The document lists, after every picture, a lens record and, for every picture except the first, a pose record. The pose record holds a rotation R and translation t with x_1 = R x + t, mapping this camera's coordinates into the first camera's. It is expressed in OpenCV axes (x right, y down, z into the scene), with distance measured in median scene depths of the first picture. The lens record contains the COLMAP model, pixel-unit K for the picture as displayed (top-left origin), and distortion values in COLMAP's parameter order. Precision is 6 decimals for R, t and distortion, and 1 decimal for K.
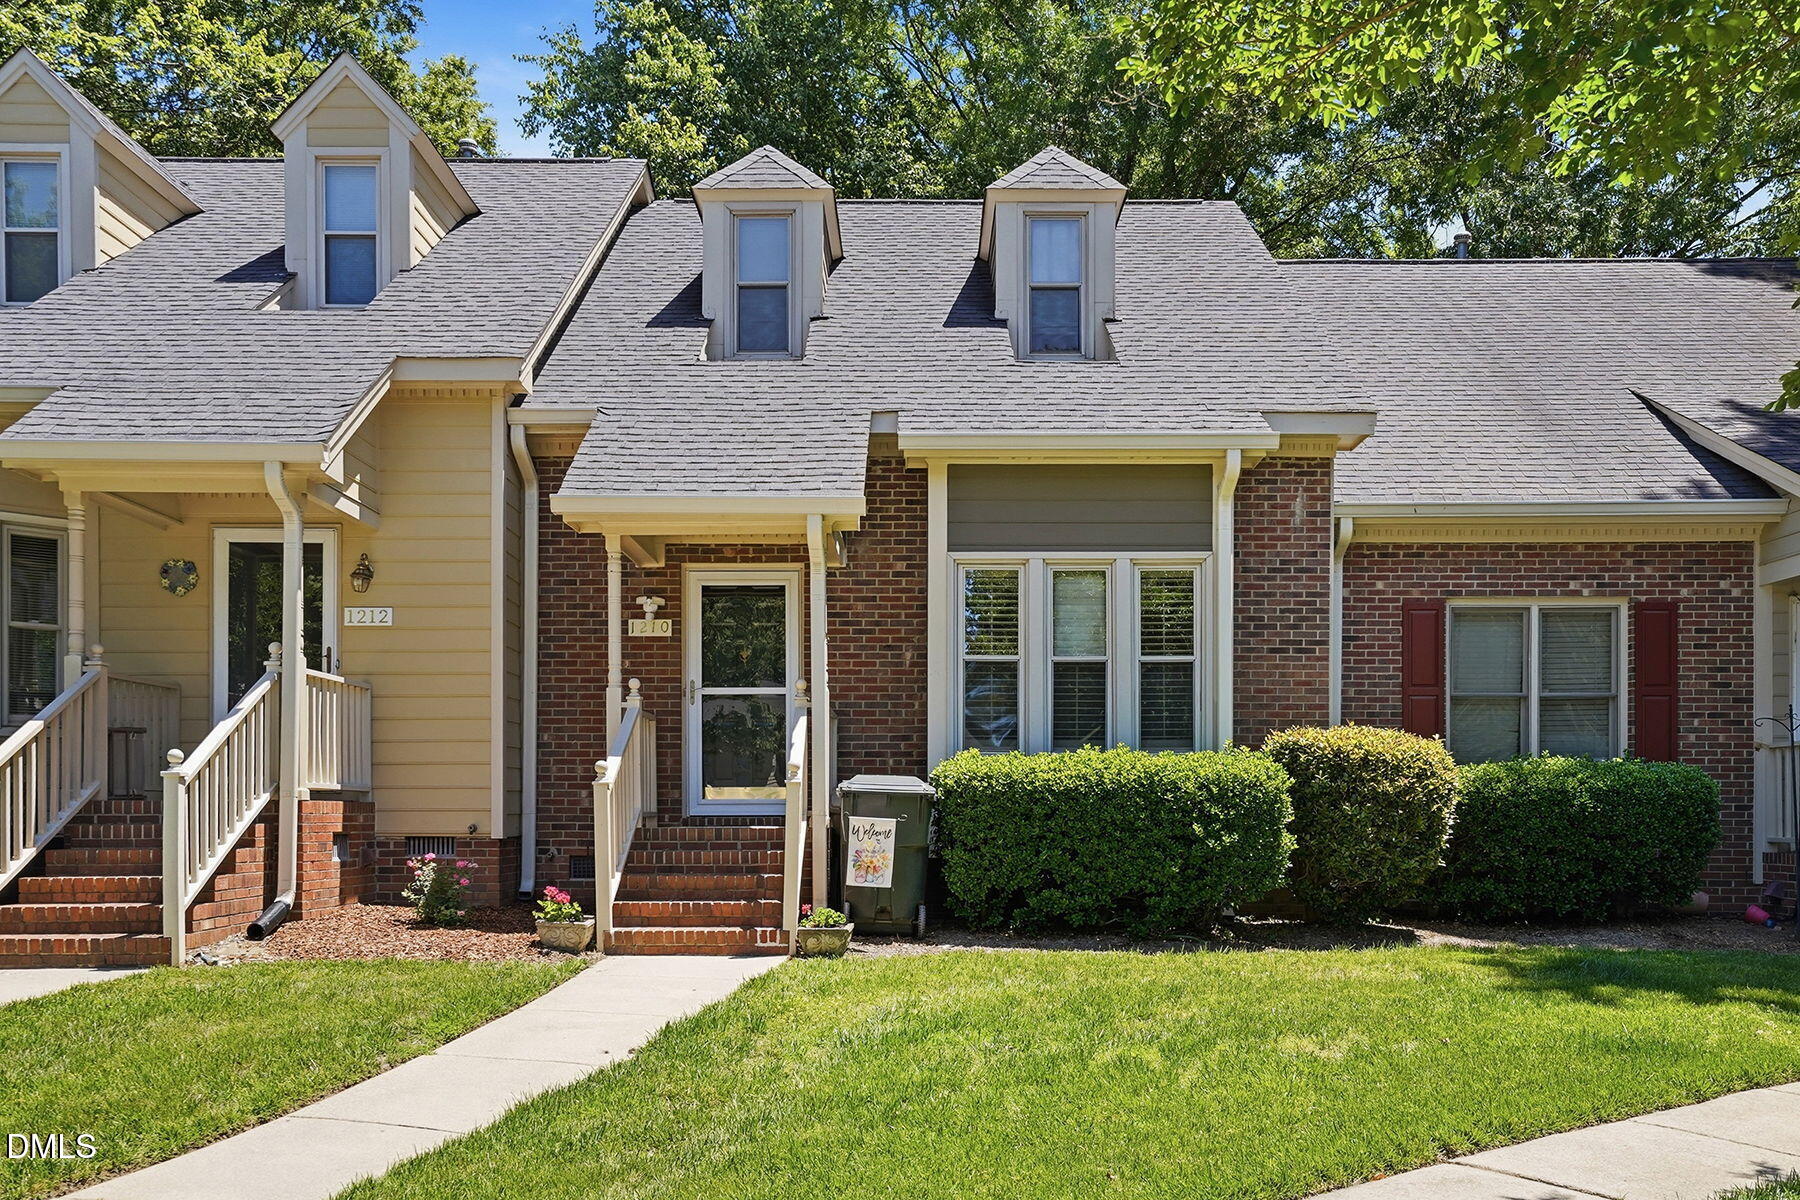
lens RADIAL K [[1572.7, 0, 970.5], [0, 1572.7, 674.2], [0, 0, 1]] dist [0.019904, -0.013843]
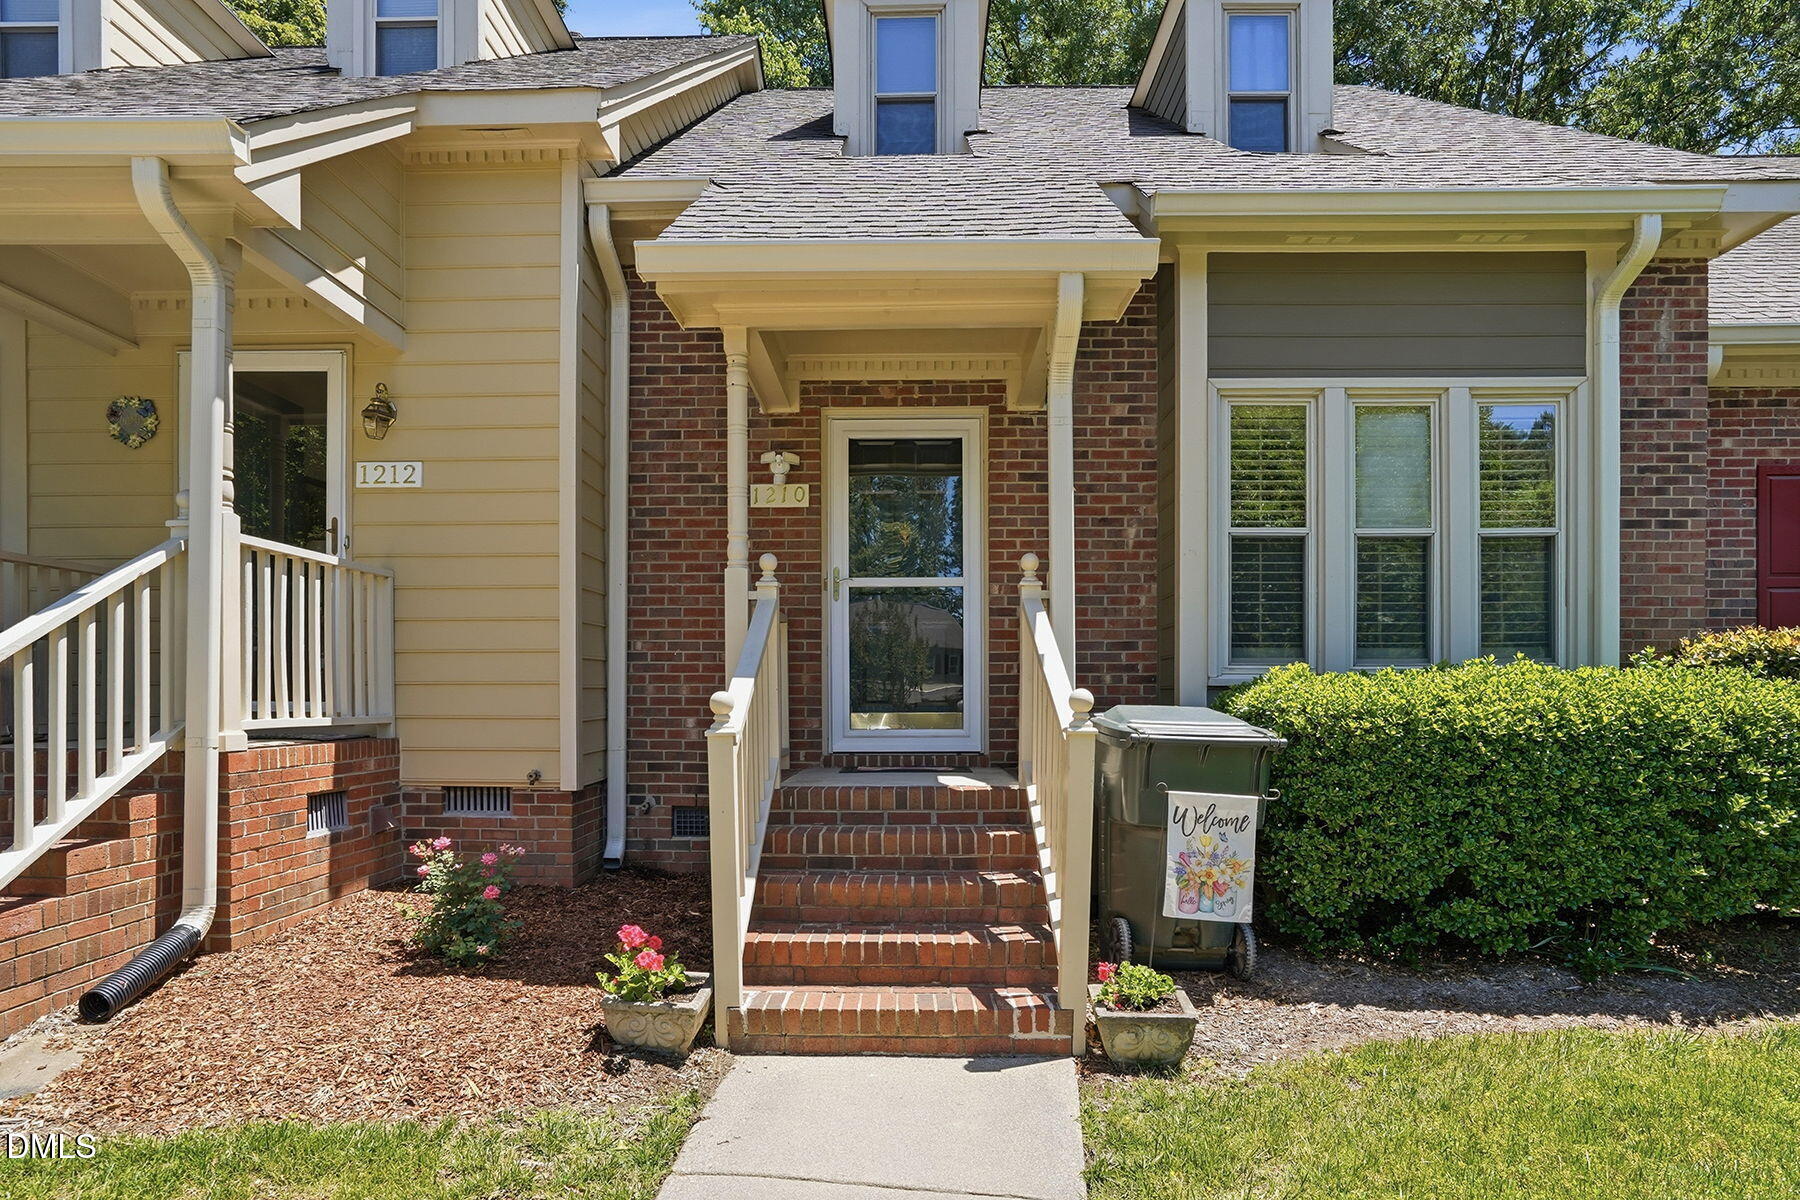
lens RADIAL K [[1064.8, 0, 899.4], [0, 1064.8, 590.2], [0, 0, 1]] dist [-0.023797, 0.006031]
pose [[0.998859, -0.004112, -0.047569, -0.124967], [0.003620, 0.999939, -0.010439, 0.019765], [0.047609, 0.010255, 0.998813, 0.510626]]
